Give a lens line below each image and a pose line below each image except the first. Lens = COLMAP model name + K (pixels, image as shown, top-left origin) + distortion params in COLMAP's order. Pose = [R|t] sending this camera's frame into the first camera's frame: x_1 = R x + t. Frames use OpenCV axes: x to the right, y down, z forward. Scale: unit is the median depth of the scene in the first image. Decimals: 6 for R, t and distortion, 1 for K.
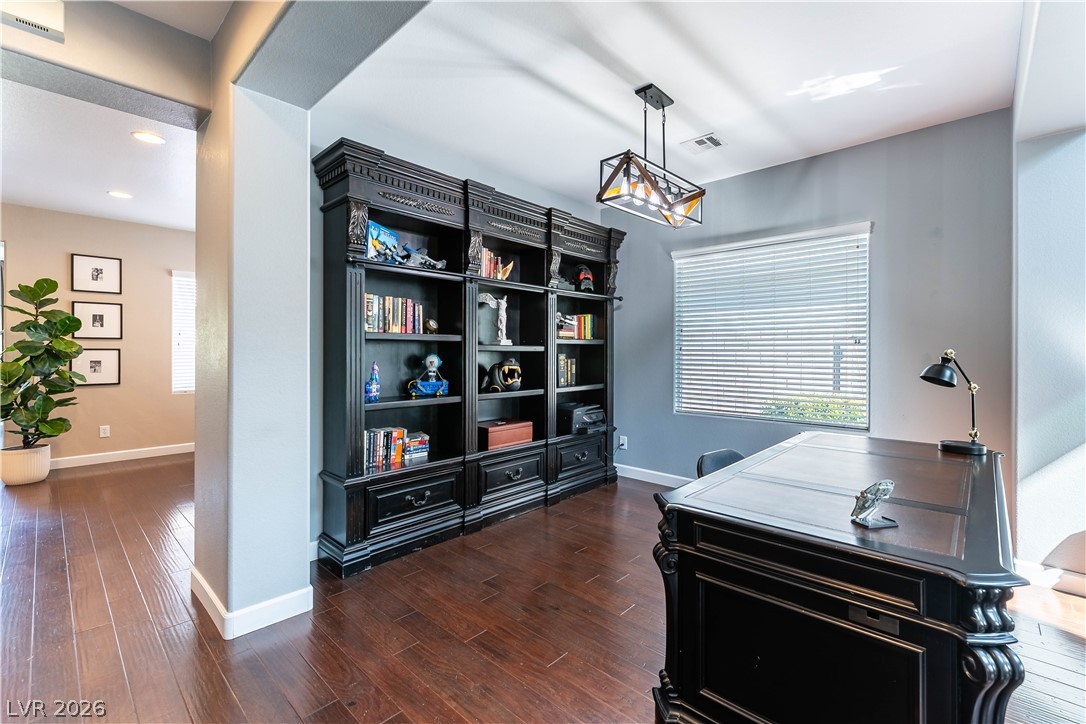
lens RADIAL K [[469.8, 0, 543.0], [0, 469.8, 349.2], [0, 0, 1]] dist [0.000218, 0.000715]
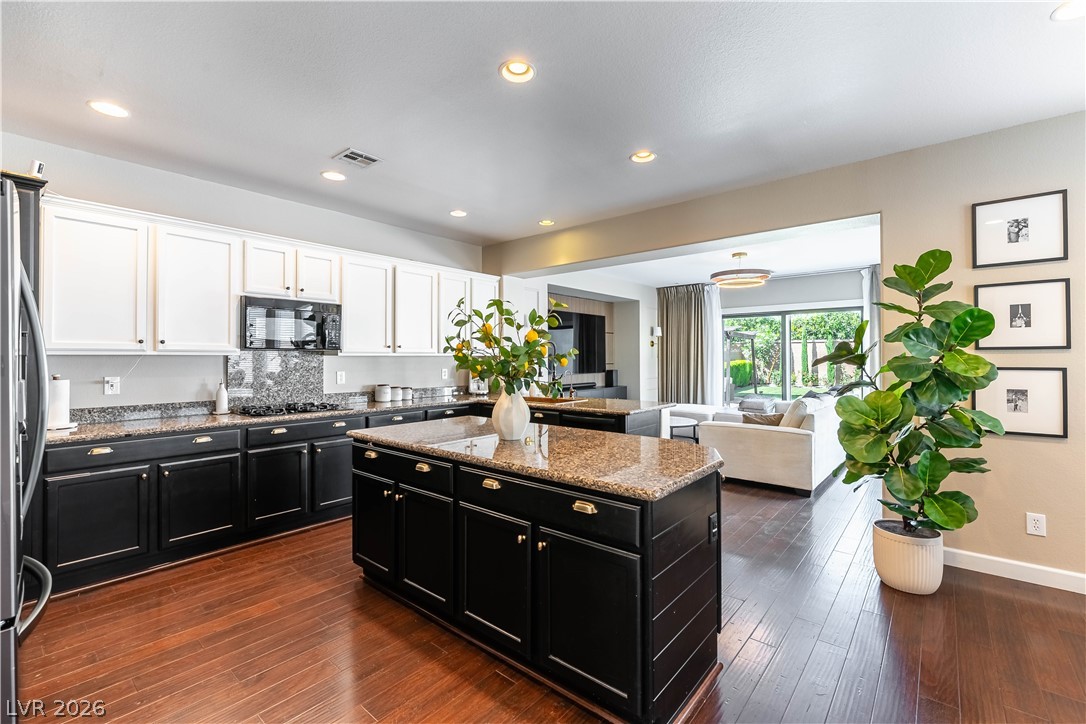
lens RADIAL K [[469.8, 0, 552.6], [0, 469.8, 355.8], [0, 0, 1]] dist [0.000218, 0.000715]
pose [[0.060826, -0.004621, -0.998138, -0.510190], [0.008920, 0.999952, -0.004086, -0.019813], [0.998109, -0.008655, 0.060864, 0.498757]]
